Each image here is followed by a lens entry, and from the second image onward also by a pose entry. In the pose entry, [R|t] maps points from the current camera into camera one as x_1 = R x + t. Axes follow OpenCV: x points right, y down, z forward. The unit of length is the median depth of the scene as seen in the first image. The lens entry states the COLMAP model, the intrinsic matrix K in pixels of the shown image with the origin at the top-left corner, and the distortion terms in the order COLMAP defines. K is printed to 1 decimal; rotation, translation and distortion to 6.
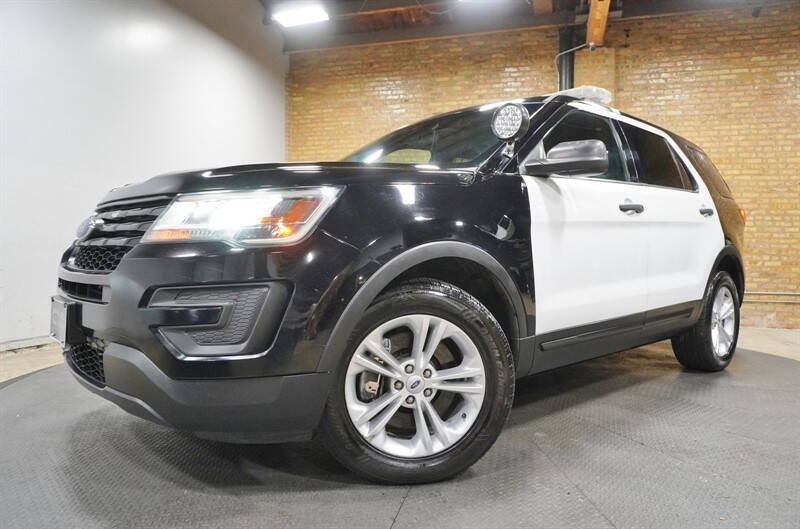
lens RADIAL K [[545.5, 0, 400.9], [0, 545.5, 264.7], [0, 0, 1]] dist [-0.032501, 0.021323]
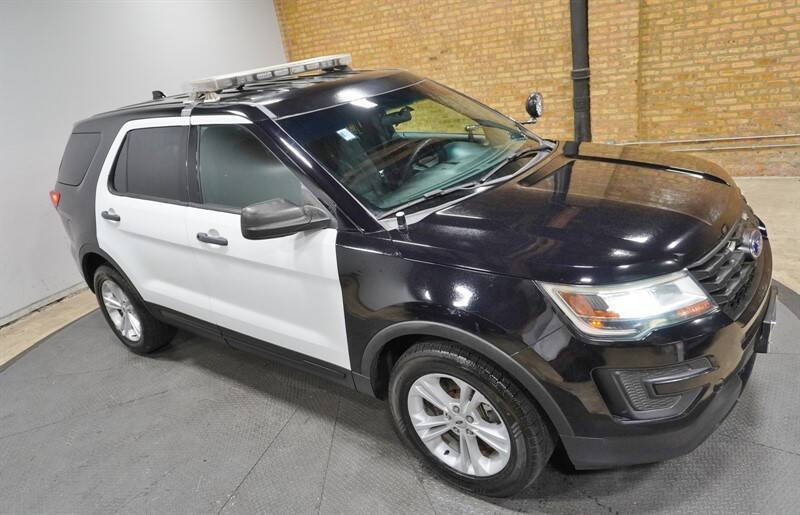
lens RADIAL K [[551.8, 0, 401.1], [0, 551.8, 263.9], [0, 0, 1]] dist [-0.028958, 0.009521]
pose [[0.960008, -0.068360, -0.271500, 0.256064], [0.163303, 0.924408, 0.344676, -0.142247], [0.227415, -0.375228, 0.898603, 0.076066]]
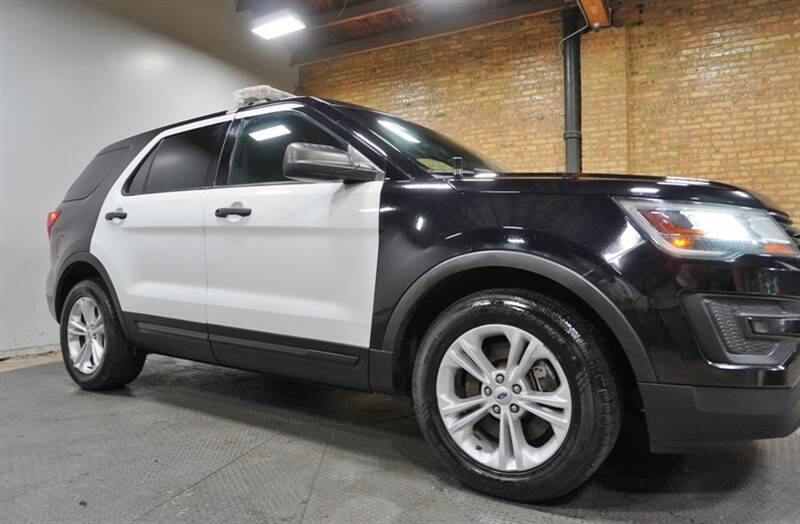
lens RADIAL K [[545.5, 0, 401.9], [0, 545.5, 264.1], [0, 0, 1]] dist [-0.032501, 0.021323]
pose [[0.981833, -0.021687, -0.188502, 0.199108], [0.018060, 0.999618, -0.020937, -0.000622], [0.188884, 0.017152, 0.981850, 0.070753]]
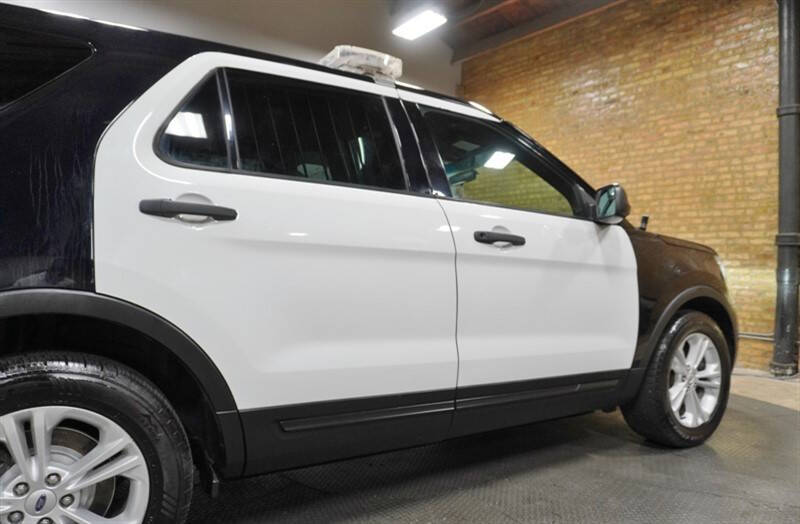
lens RADIAL K [[545.5, 0, 399.8], [0, 545.5, 265.1], [0, 0, 1]] dist [-0.032501, 0.021323]
pose [[0.827592, -0.004098, -0.561315, 0.289961], [-0.008937, 0.999750, -0.020475, -0.022394], [0.561258, 0.021961, 0.827349, 0.199544]]
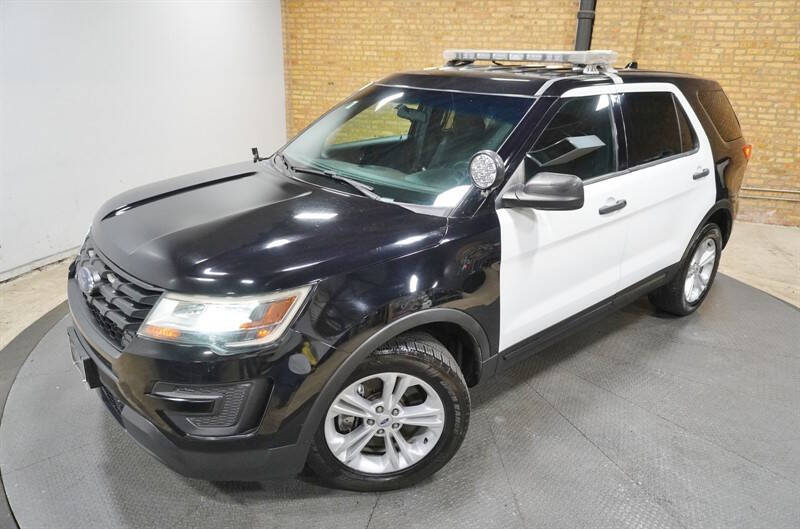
lens RADIAL K [[545.5, 0, 399.1], [0, 545.5, 268.1], [0, 0, 1]] dist [-0.032501, 0.021323]
pose [[0.999497, 0.018718, -0.025589, 0.022042], [-0.009177, 0.943370, 0.331615, -0.131278], [0.030347, -0.331213, 0.943068, -0.001667]]
